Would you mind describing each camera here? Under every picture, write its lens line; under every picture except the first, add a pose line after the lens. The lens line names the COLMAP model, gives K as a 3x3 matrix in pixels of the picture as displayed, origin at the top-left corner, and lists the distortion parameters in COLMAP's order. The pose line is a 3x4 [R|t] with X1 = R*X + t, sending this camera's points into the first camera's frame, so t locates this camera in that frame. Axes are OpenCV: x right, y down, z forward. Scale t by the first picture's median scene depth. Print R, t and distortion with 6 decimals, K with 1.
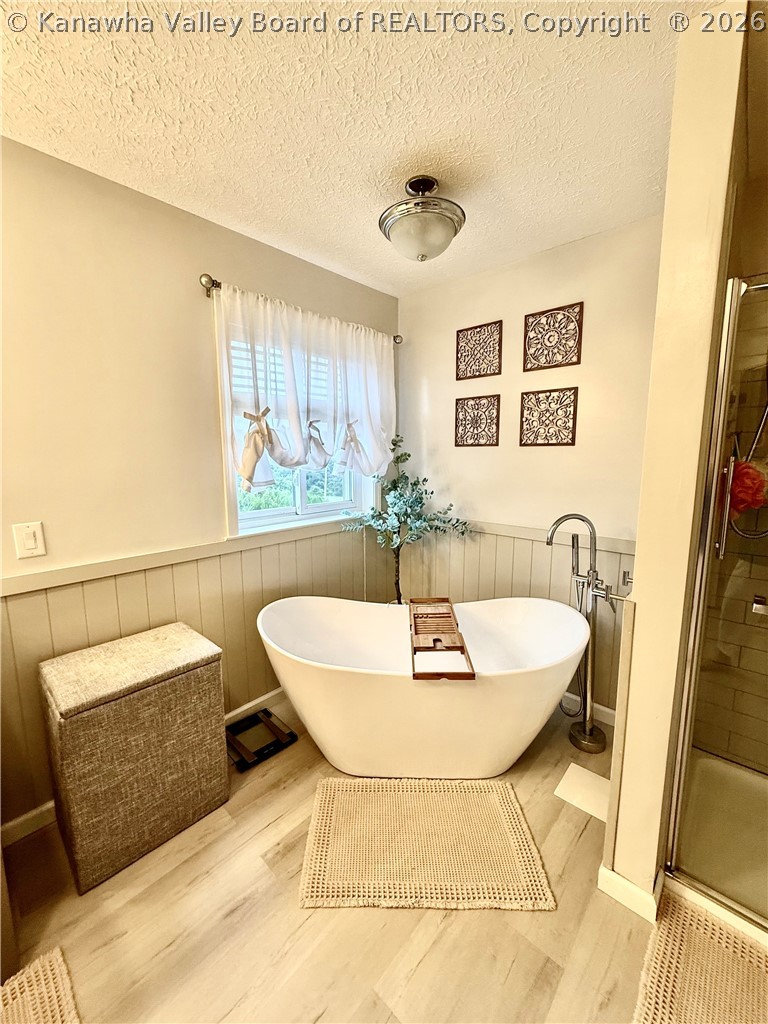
lens RADIAL K [[409.7, 0, 384.0], [0, 409.7, 512.0], [0, 0, 1]] dist [0.000132, -0.000598]
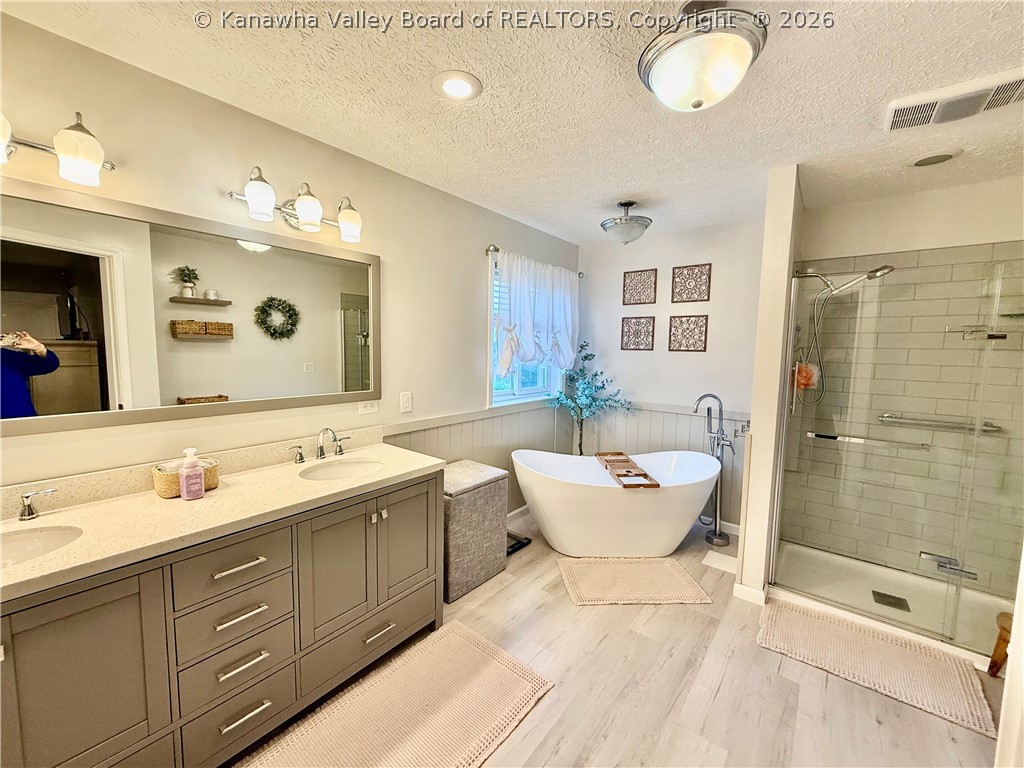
lens RADIAL K [[409.7, 0, 509.5], [0, 409.7, 387.9], [0, 0, 1]] dist [0.000132, -0.000598]
pose [[0.997905, 0.014914, 0.062954, -0.376161], [-0.011883, 0.998764, -0.048254, 0.058996], [-0.063596, 0.047405, 0.996849, -0.499819]]
